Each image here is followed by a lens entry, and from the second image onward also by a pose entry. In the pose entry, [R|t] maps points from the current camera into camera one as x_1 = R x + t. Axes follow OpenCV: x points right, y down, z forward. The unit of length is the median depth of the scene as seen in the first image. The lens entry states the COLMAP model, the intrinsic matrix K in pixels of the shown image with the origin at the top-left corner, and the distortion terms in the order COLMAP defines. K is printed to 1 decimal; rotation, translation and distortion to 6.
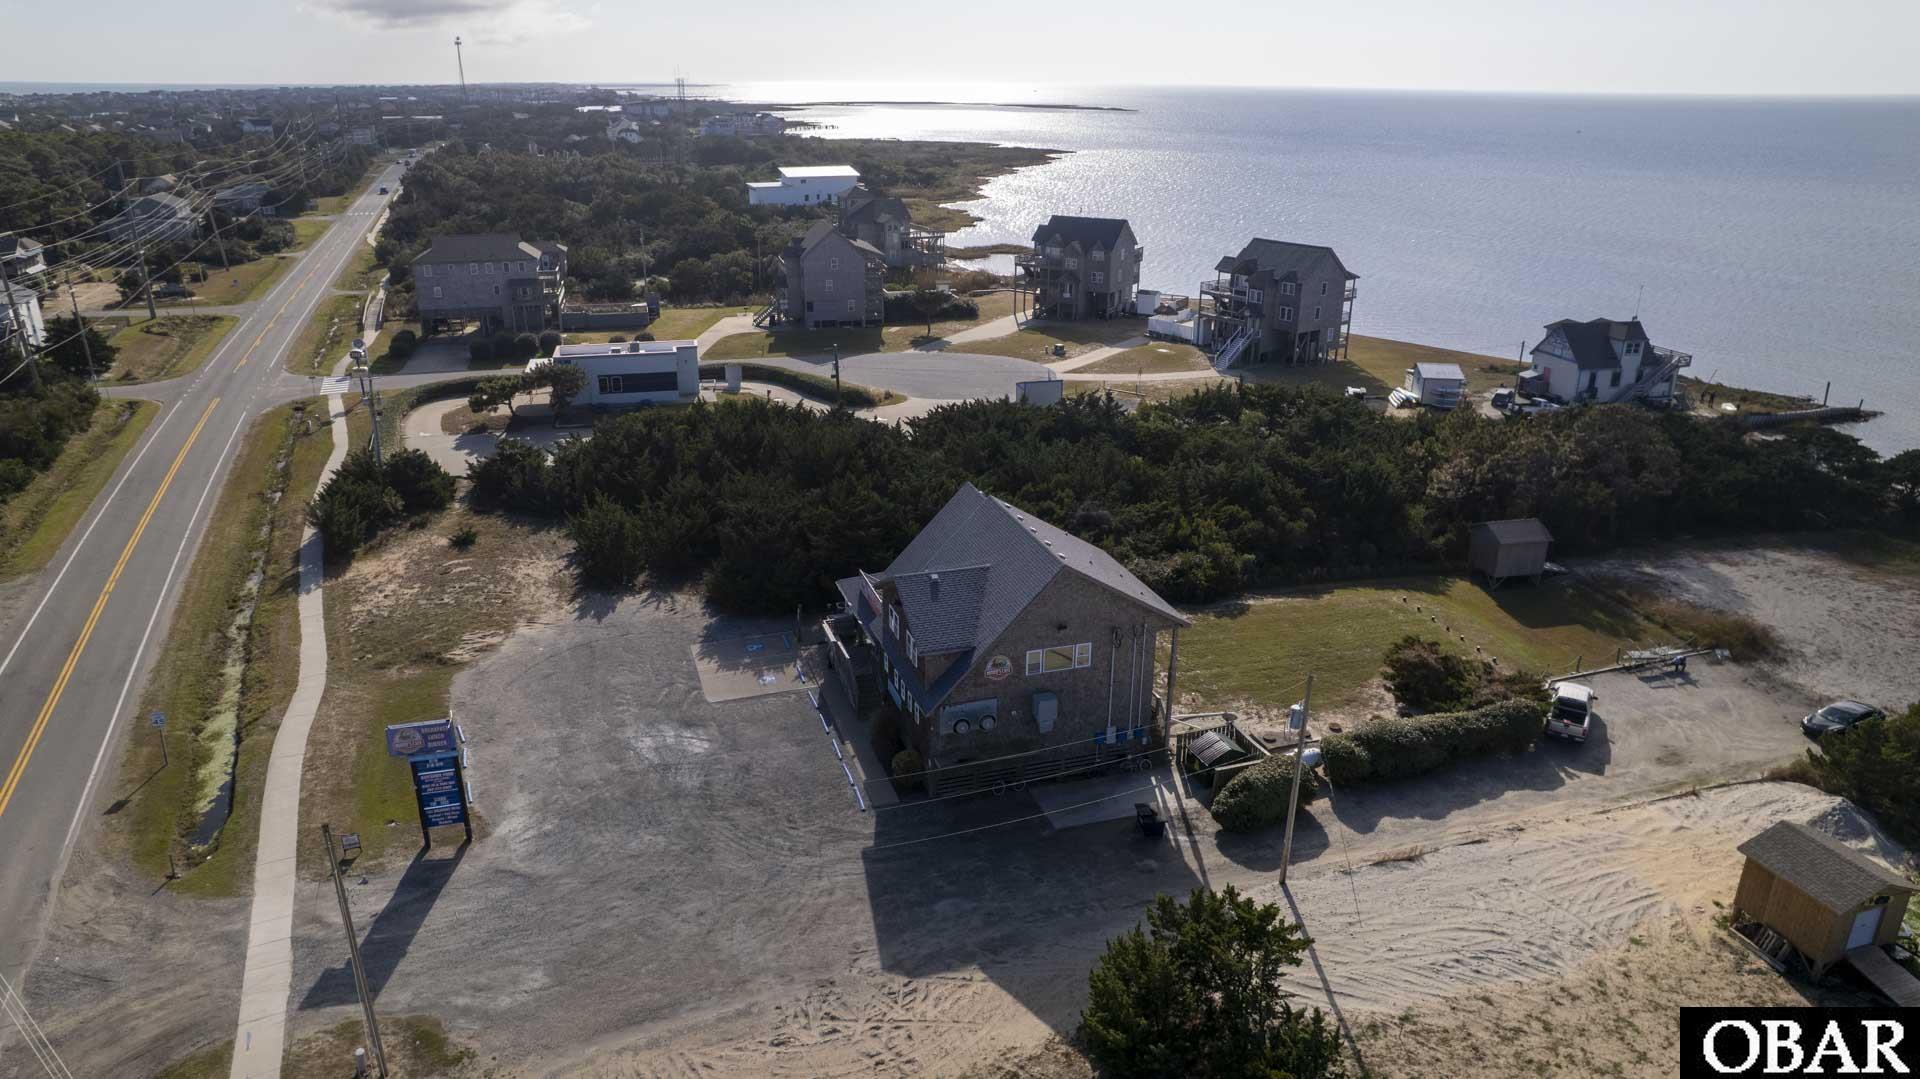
lens RADIAL K [[1211.7, 0, 968.8], [0, 1211.7, 597.1], [0, 0, 1]] dist [-0.072275, 0.059376]
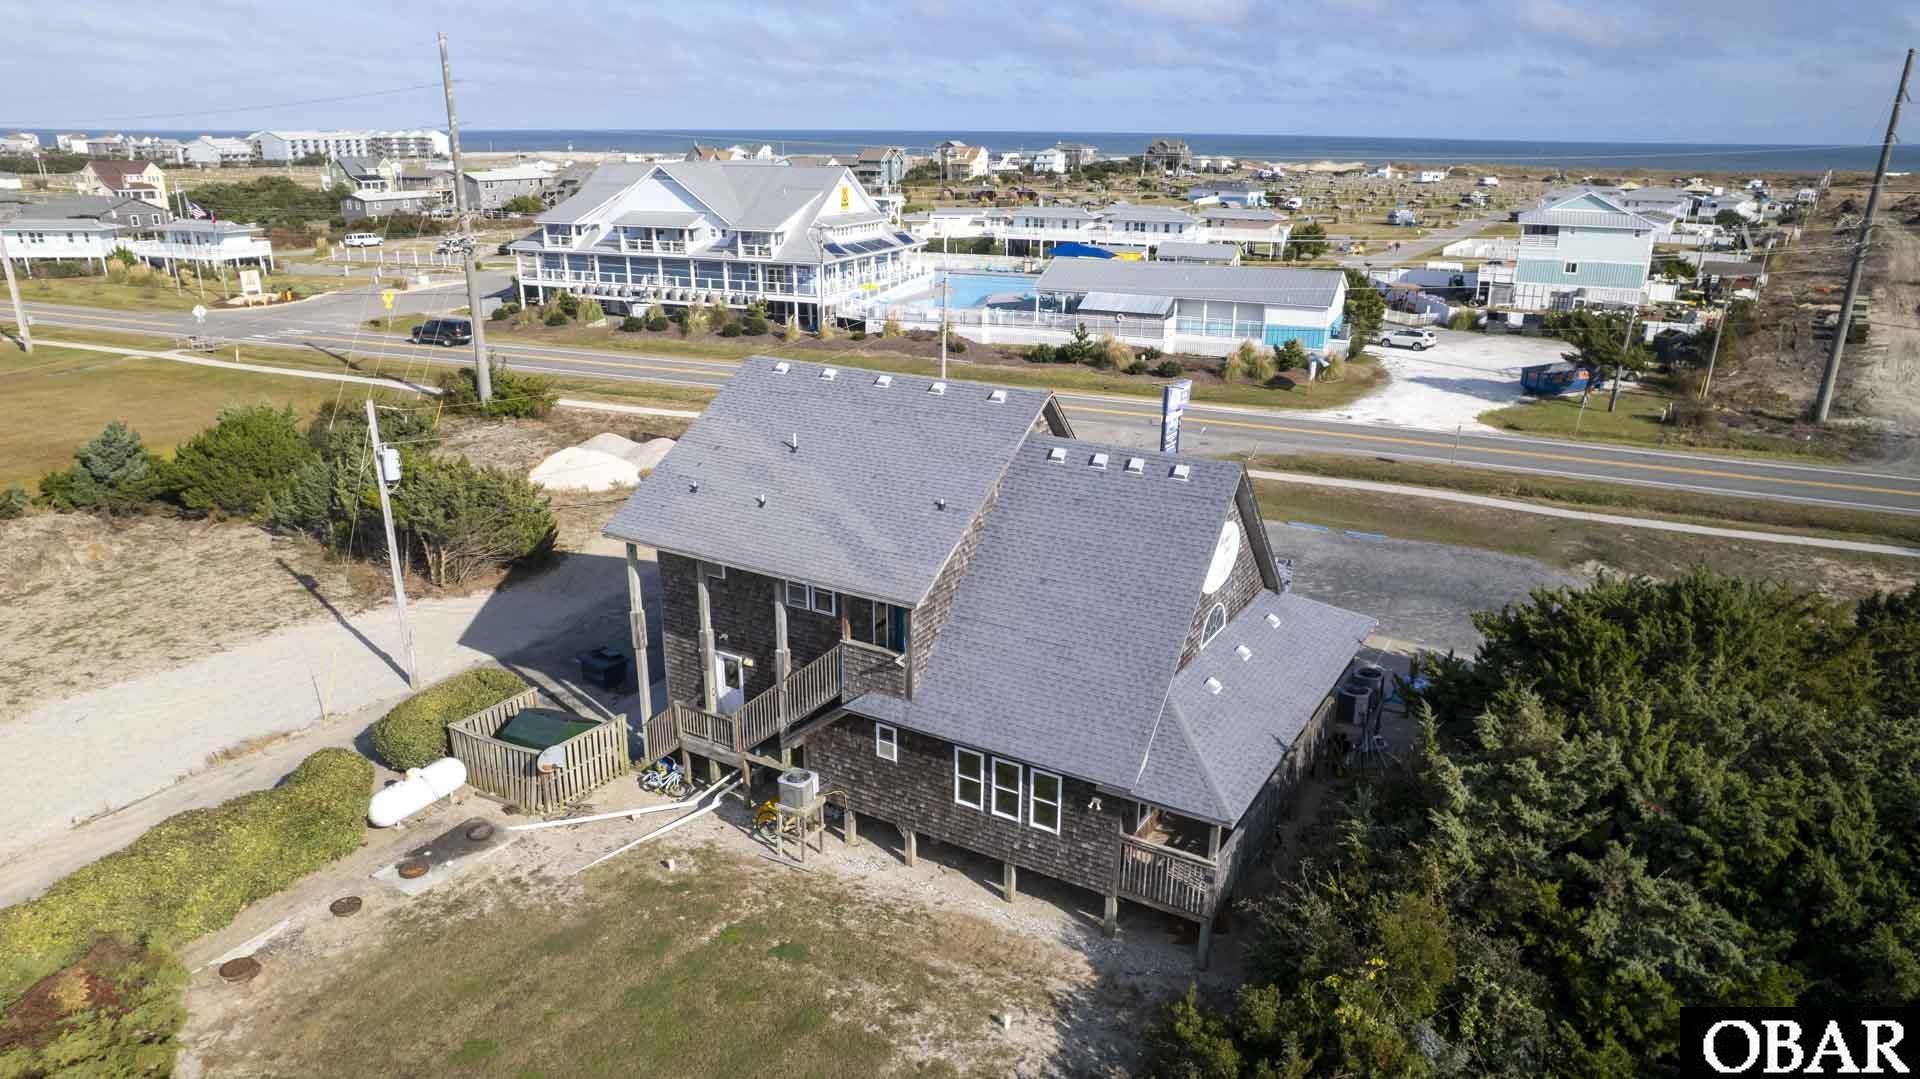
lens RADIAL K [[1231.9, 0, 956.0], [0, 1231.9, 552.7], [0, 0, 1]] dist [-0.086322, 0.080359]
pose [[-0.754025, 0.200861, -0.625381, 0.357344], [-0.273360, 0.769770, 0.576827, -0.295350], [0.597262, 0.605895, -0.525518, 1.188837]]
